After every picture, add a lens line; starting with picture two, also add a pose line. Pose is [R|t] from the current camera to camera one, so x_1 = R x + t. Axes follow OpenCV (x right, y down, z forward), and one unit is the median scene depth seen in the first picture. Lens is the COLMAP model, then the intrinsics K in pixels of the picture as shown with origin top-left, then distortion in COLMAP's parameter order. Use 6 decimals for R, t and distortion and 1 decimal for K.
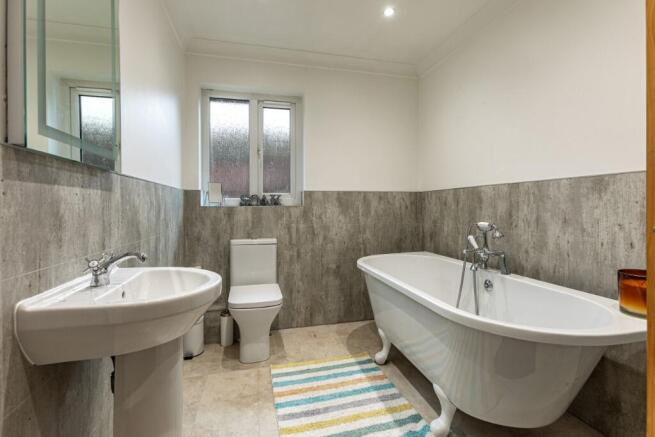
lens RADIAL K [[293.2, 0, 327.9], [0, 293.2, 215.7], [0, 0, 1]] dist [-0.007174, 0.004632]
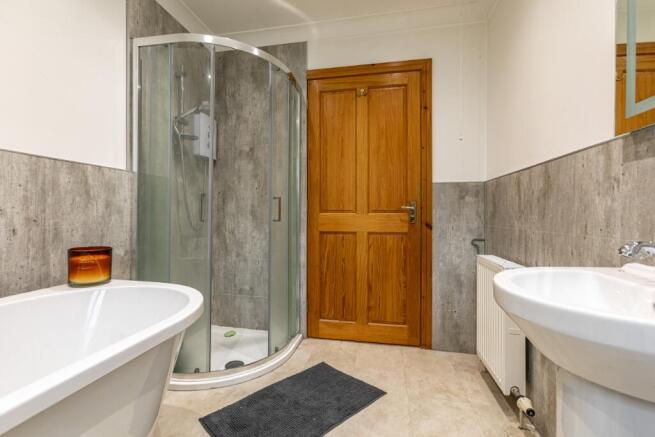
lens RADIAL K [[293.2, 0, 327.4], [0, 293.2, 215.0], [0, 0, 1]] dist [-0.007174, 0.004632]
pose [[-0.902610, -0.002181, 0.430454, -0.247471], [0.006229, 0.999816, 0.018127, 0.039525], [-0.430415, 0.019043, -0.902430, 1.451811]]
